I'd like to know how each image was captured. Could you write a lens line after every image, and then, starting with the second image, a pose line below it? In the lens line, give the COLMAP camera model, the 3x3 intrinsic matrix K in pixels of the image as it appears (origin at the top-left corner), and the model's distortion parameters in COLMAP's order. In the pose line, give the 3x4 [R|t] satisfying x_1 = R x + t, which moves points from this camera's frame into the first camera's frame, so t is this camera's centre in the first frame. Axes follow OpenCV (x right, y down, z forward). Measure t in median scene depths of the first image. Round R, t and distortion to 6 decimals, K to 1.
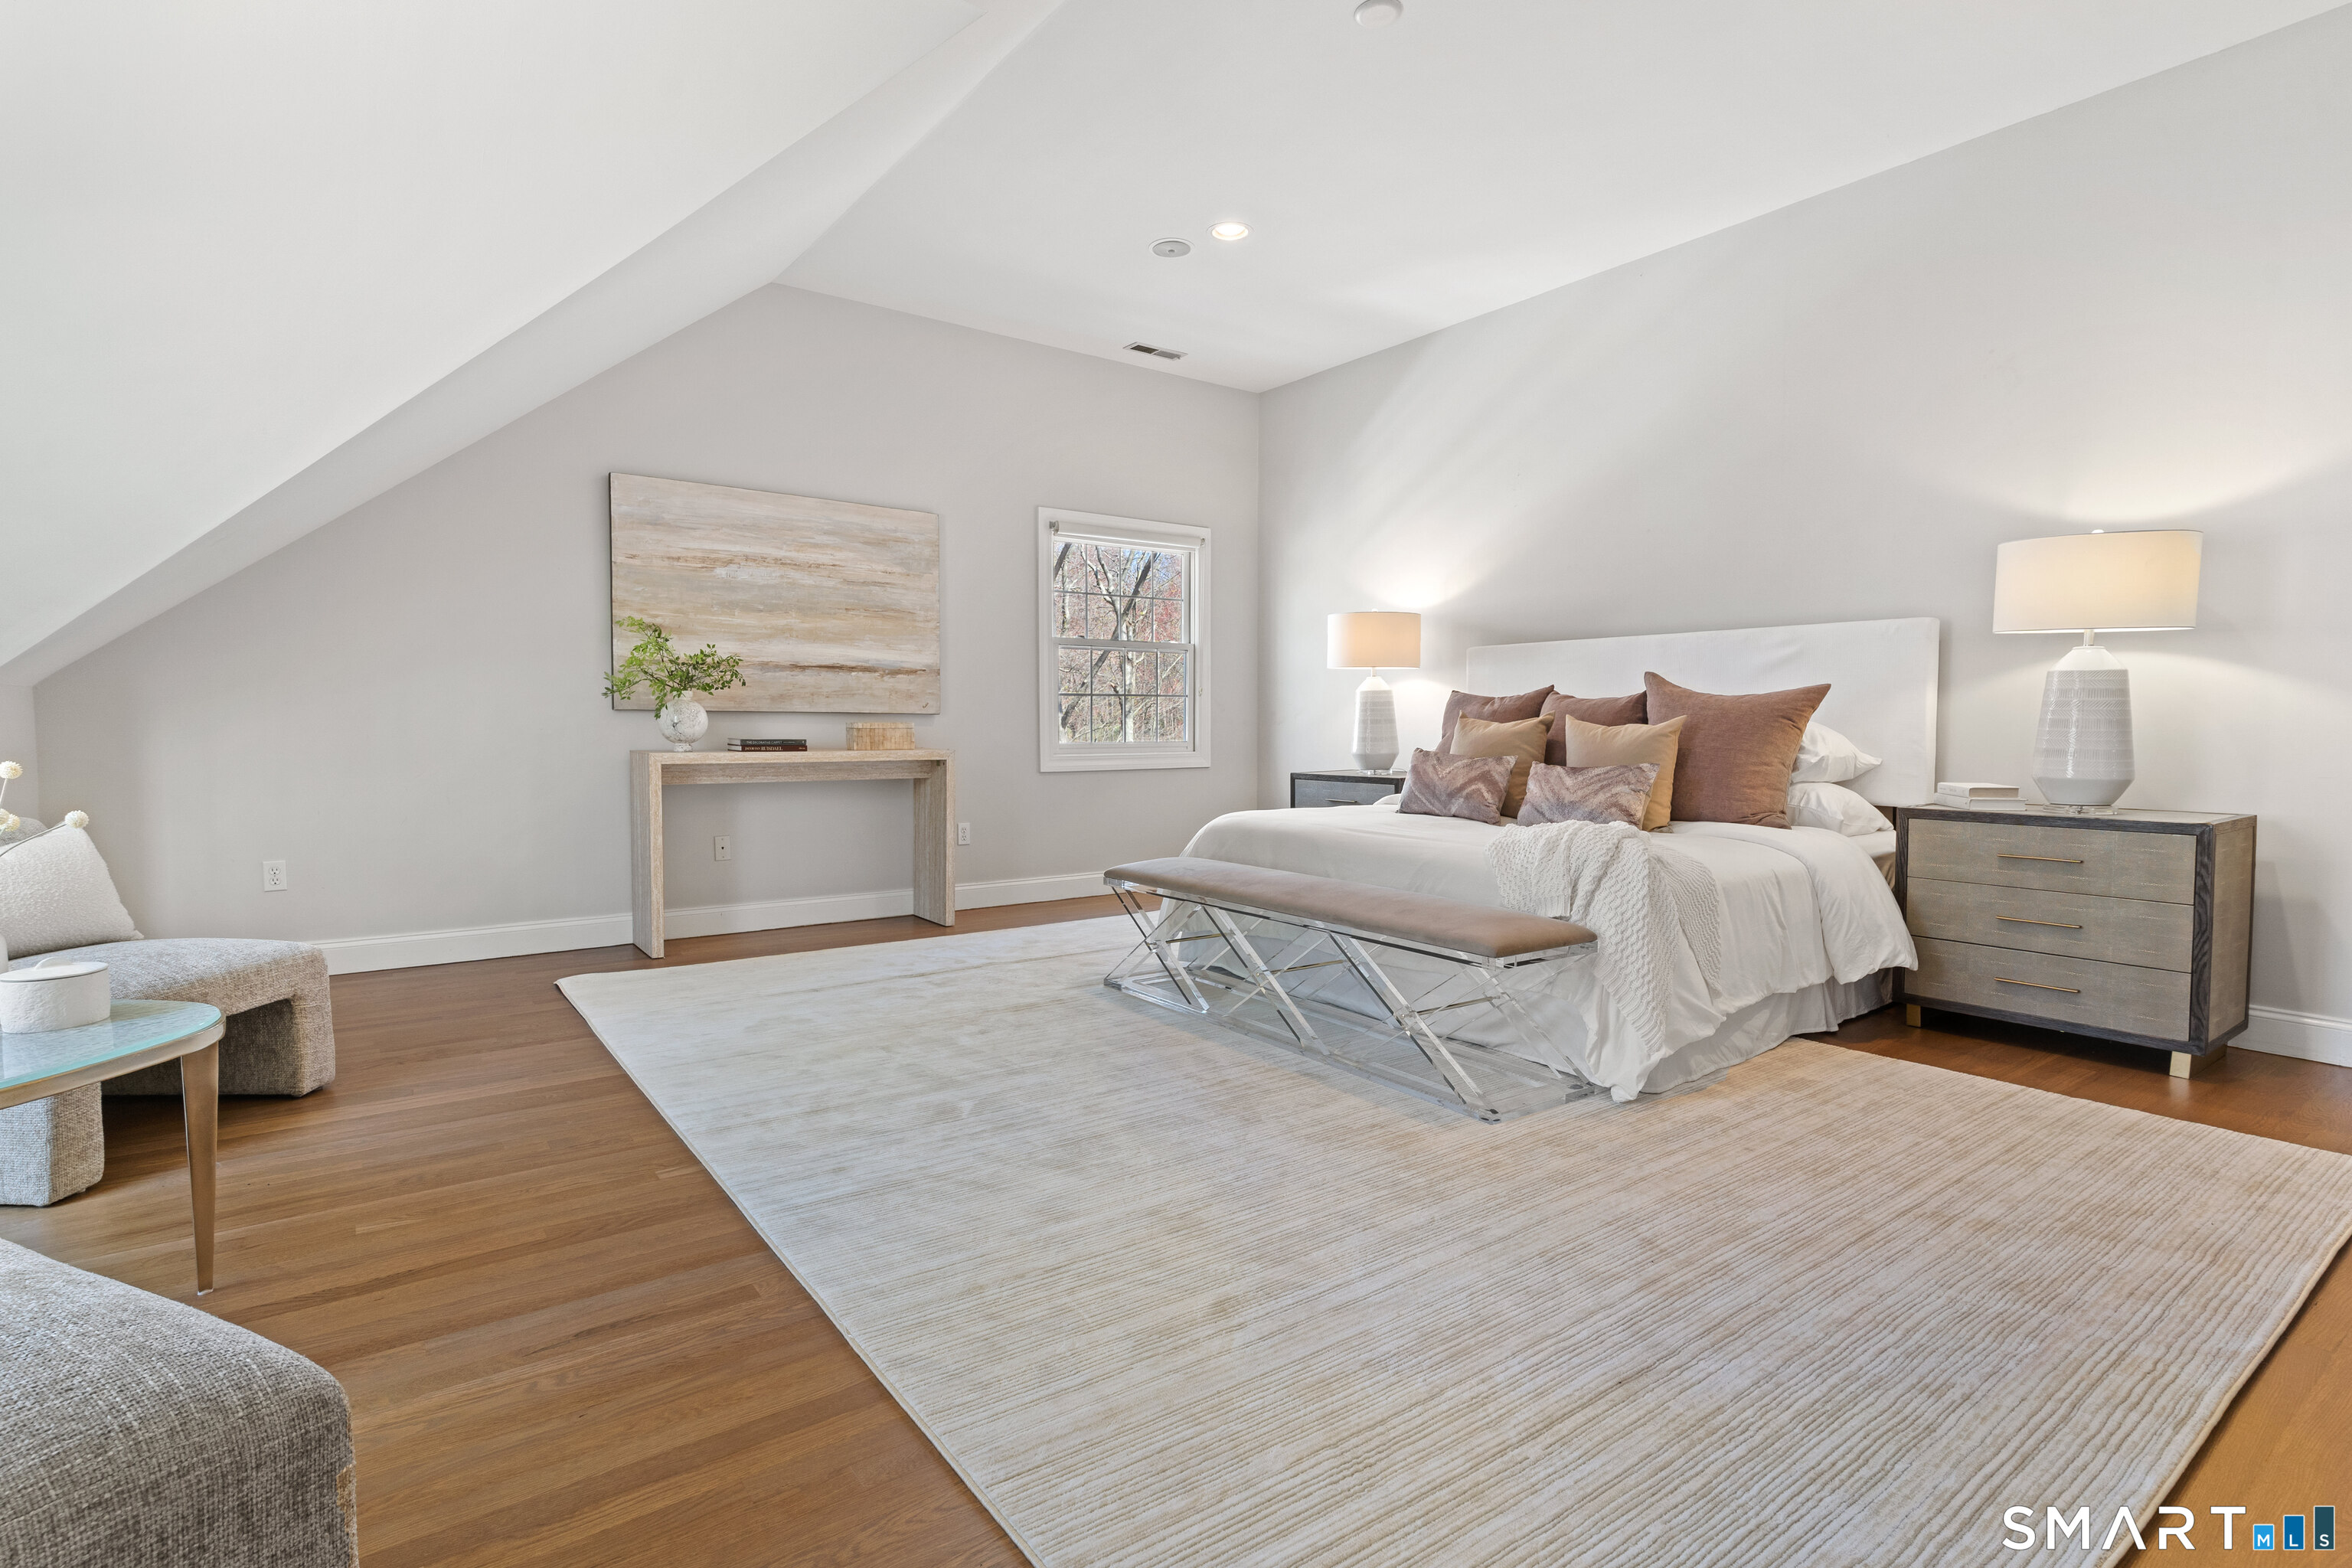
lens RADIAL K [[1136.4, 0, 1169.4], [0, 1136.4, 777.9], [0, 0, 1]] dist [0.001783, -0.000159]
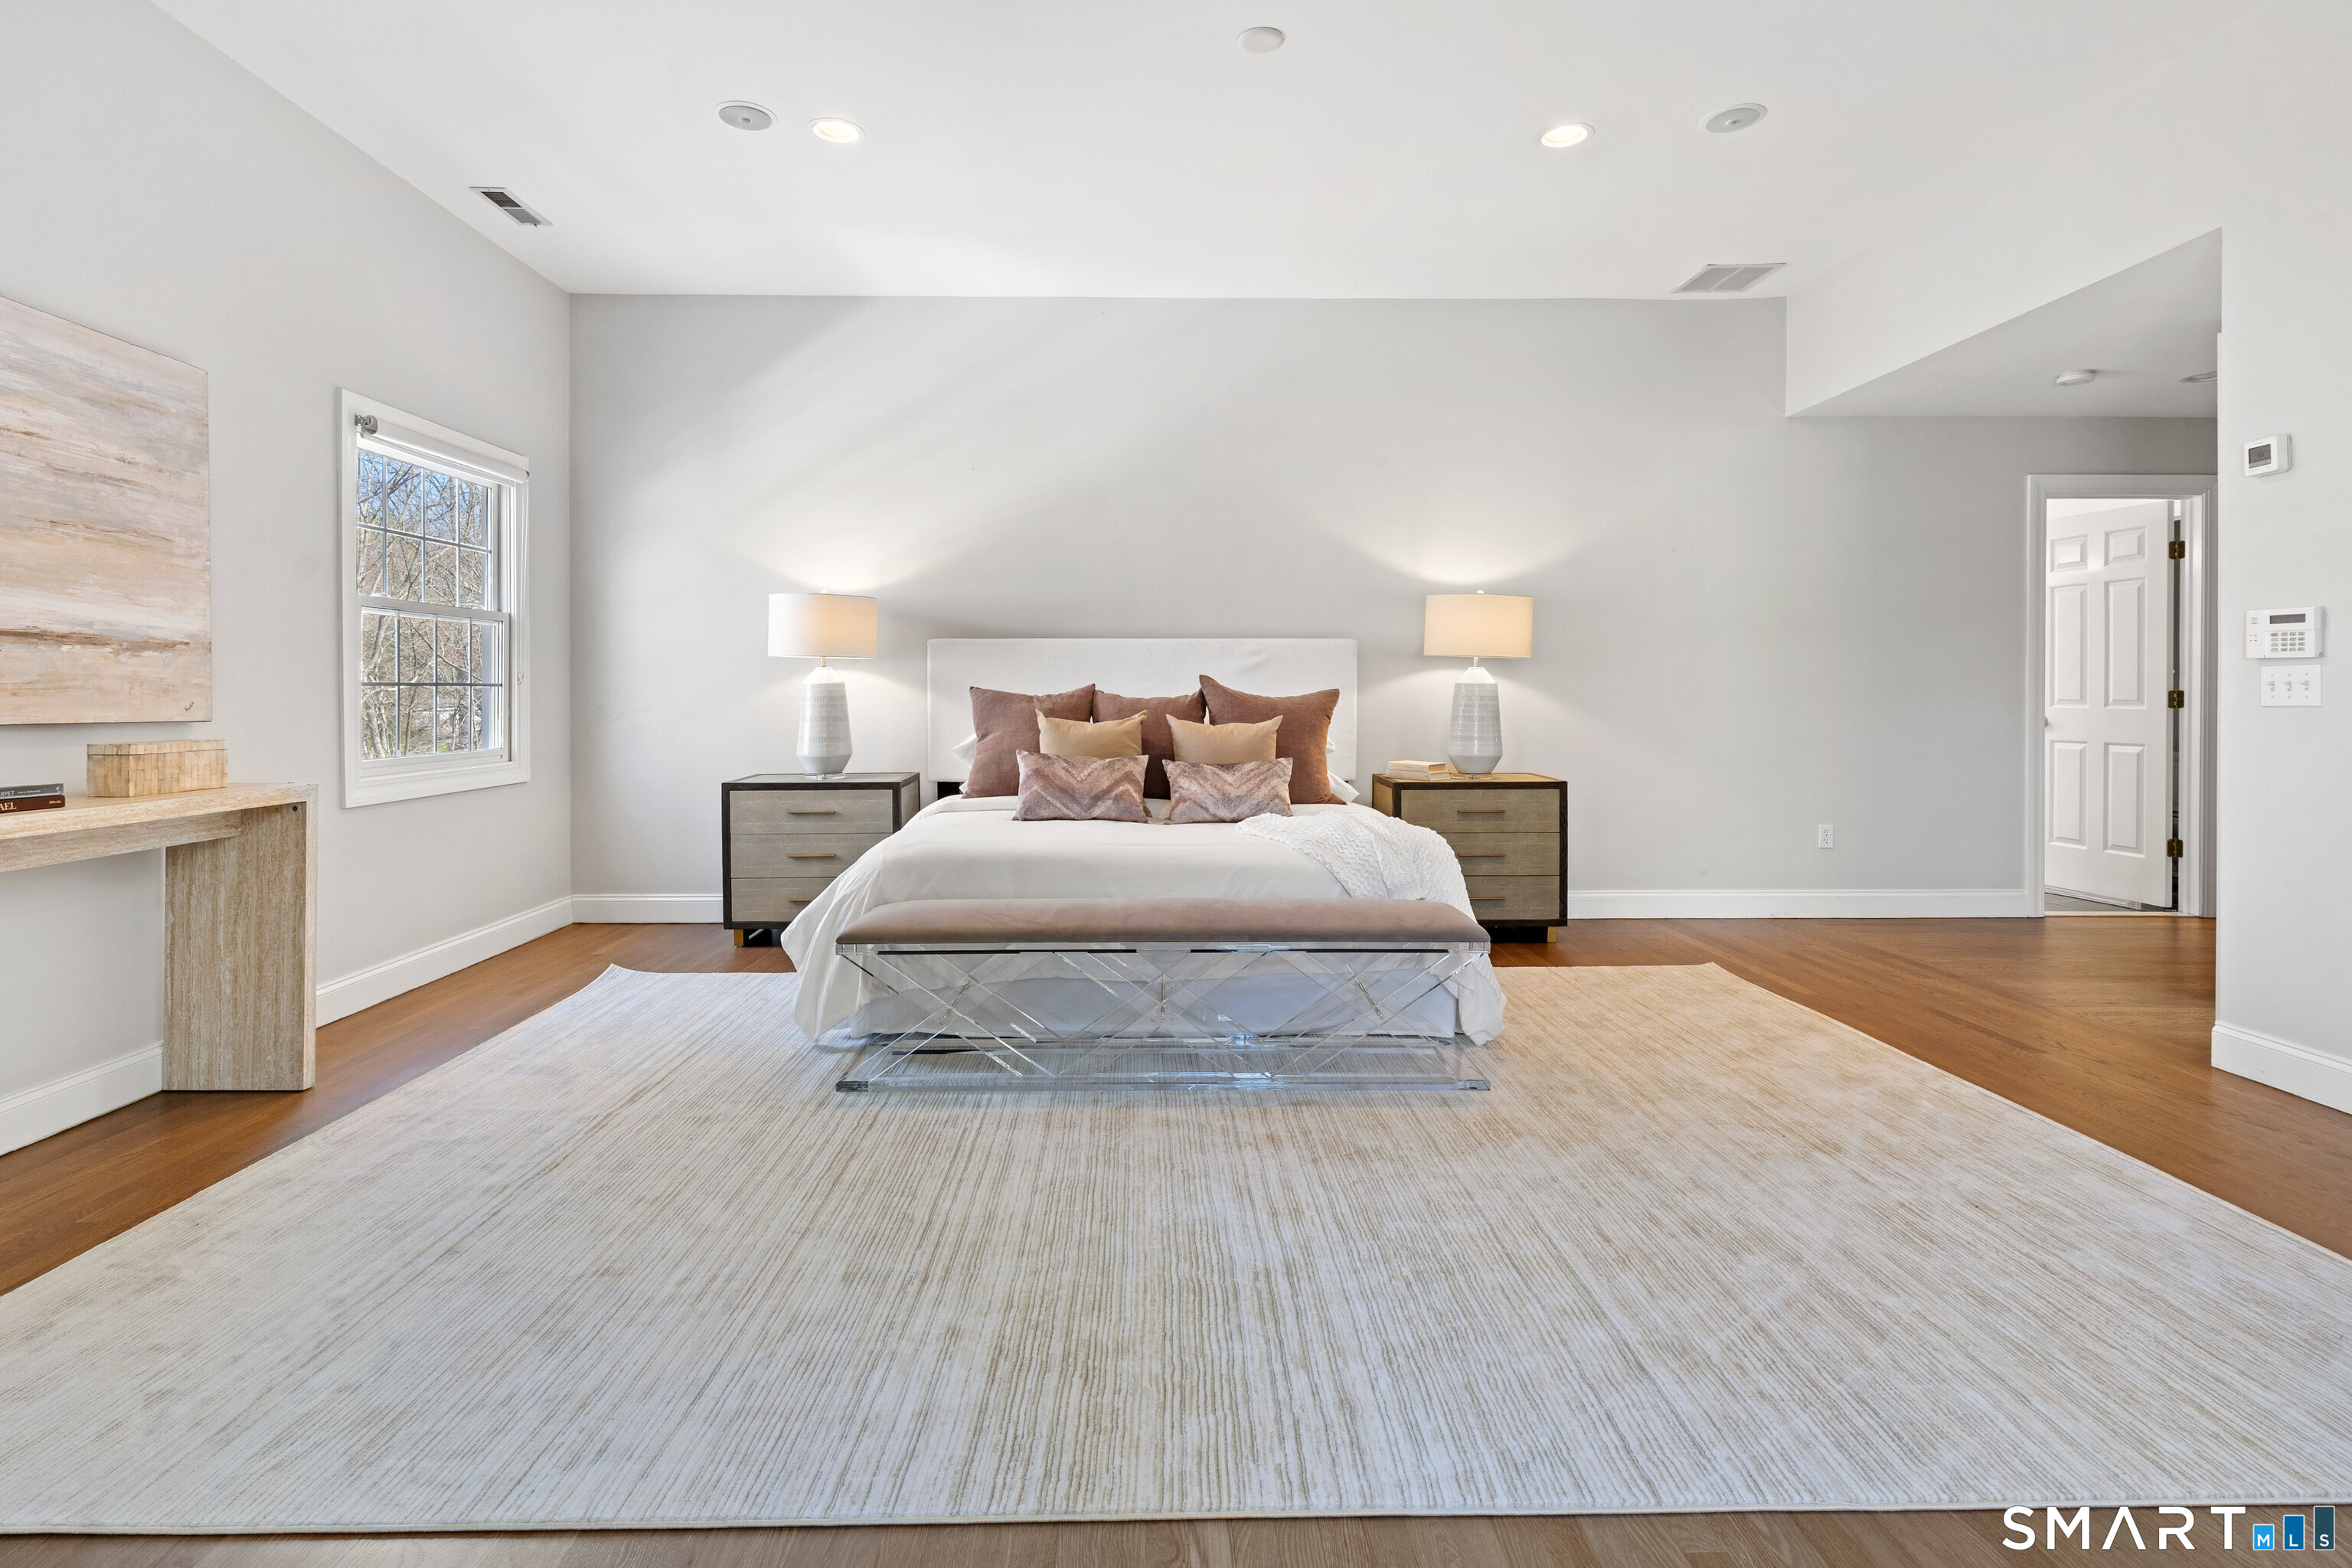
lens RADIAL K [[1145.0, 0, 1171.8], [0, 1145.0, 702.3], [0, 0, 1]] dist [0.002766, -0.001222]
pose [[0.574457, -0.007996, 0.818496, -0.438260], [0.042733, 0.998882, -0.020233, -0.037285], [-0.817419, 0.046600, 0.574156, 0.311211]]
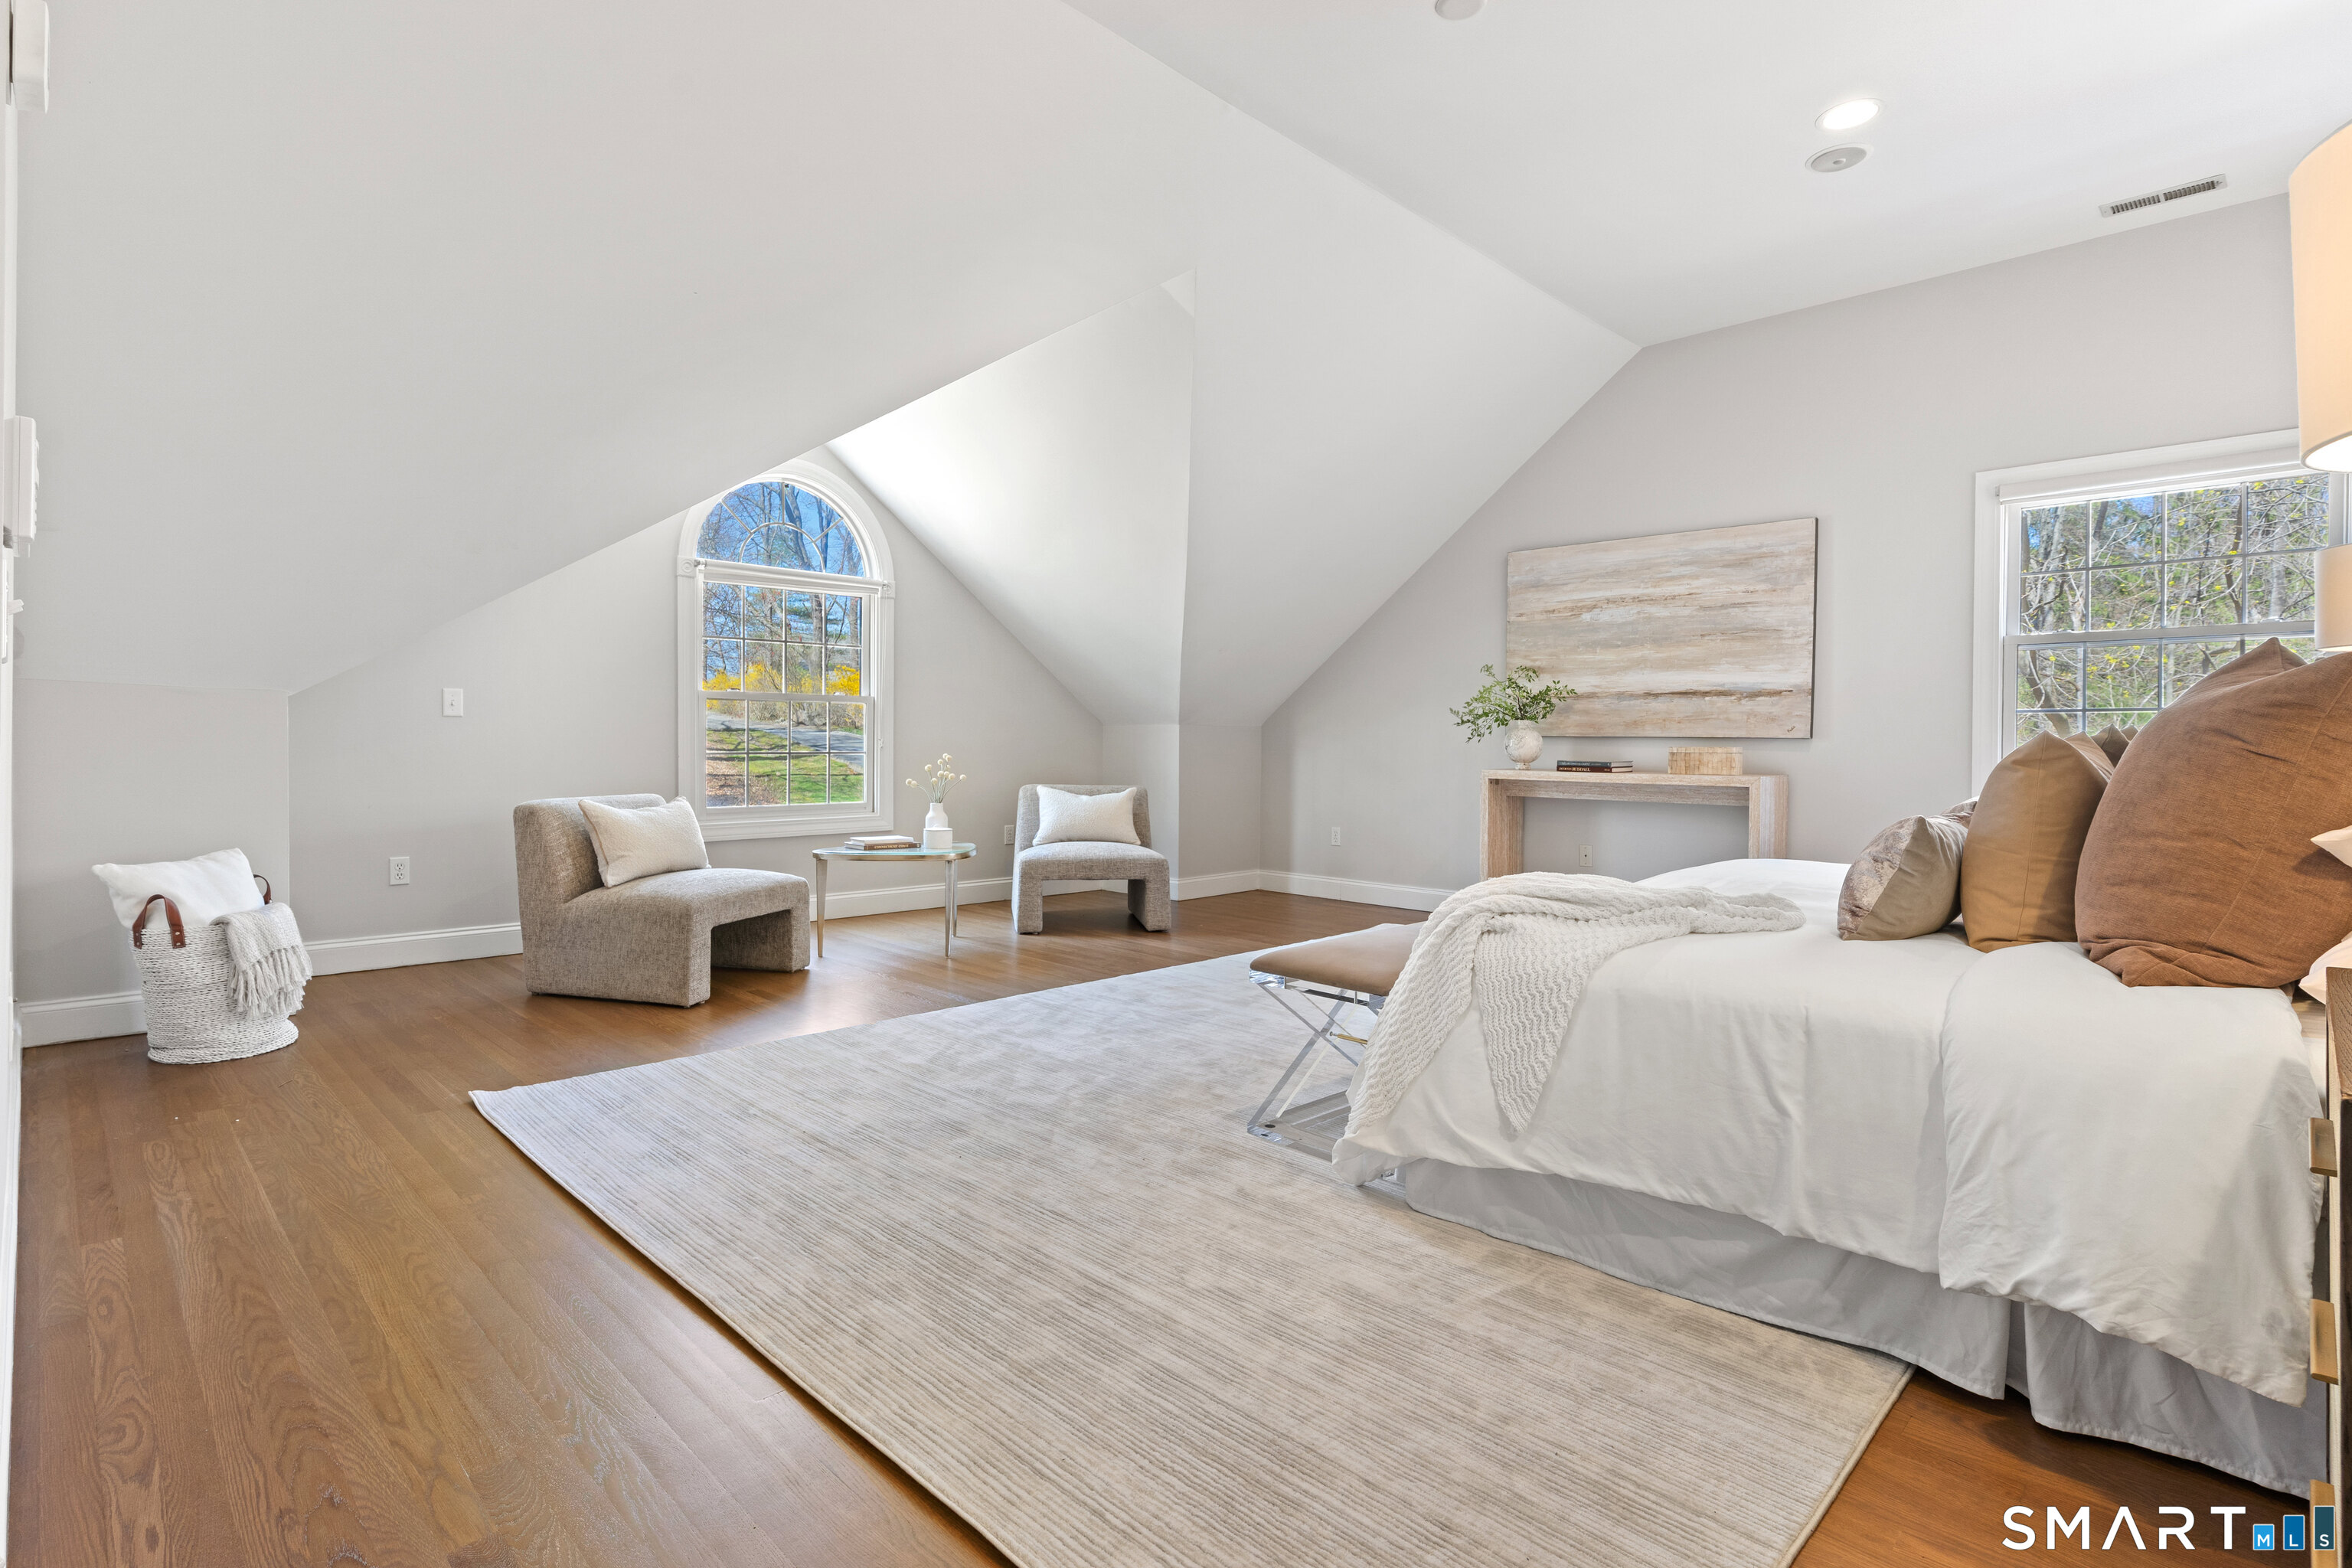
lens RADIAL K [[1136.4, 0, 1169.4], [0, 1136.4, 777.9], [0, 0, 1]] dist [0.001783, -0.000159]
pose [[0.157060, 0.029055, -0.987162, 0.676366], [-0.055714, 0.998236, 0.020517, -0.016819], [0.986016, 0.051776, 0.158402, 0.397758]]
